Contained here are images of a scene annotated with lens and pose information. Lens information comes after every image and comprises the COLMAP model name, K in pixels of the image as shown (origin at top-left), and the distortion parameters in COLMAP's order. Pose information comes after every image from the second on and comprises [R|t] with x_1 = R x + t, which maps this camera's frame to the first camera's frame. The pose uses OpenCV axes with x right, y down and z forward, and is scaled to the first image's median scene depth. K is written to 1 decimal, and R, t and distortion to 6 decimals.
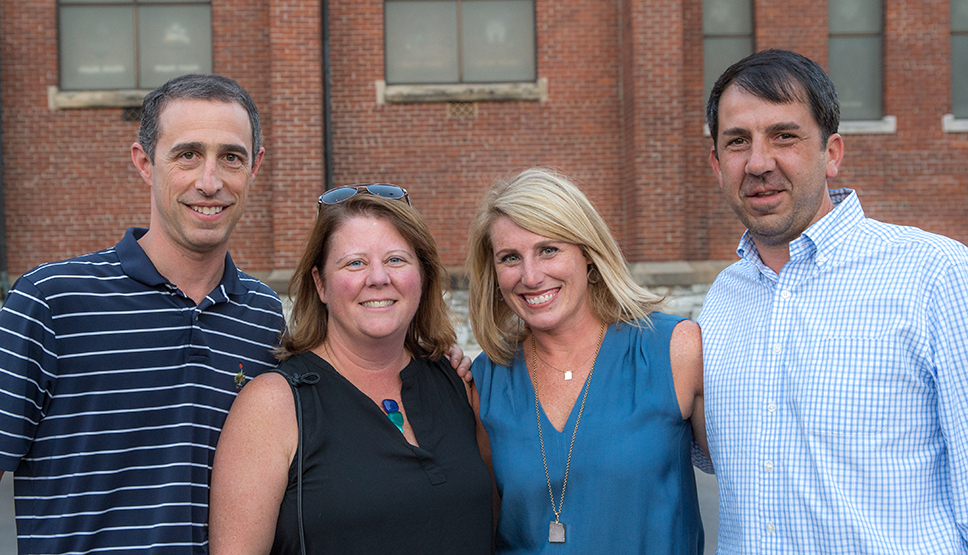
lens RADIAL K [[1253.8, 0, 484.6], [0, 1253.8, 279.5], [0, 0, 1]] dist [-0.012894, 0.000000]
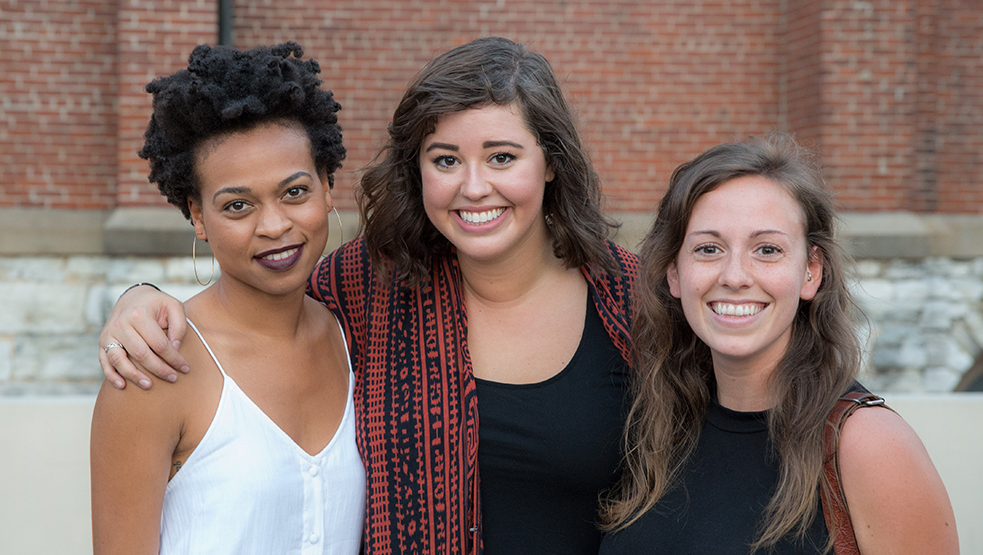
lens RADIAL K [[1942.8, 0, 490.9], [0, 1942.8, 275.2], [0, 0, 1]] dist [0.165777, 0.000000]
pose [[0.998414, 0.025008, 0.050443, -0.052745], [-0.025811, 0.999549, 0.015339, 0.003314], [-0.050036, -0.016617, 0.998609, 0.187997]]
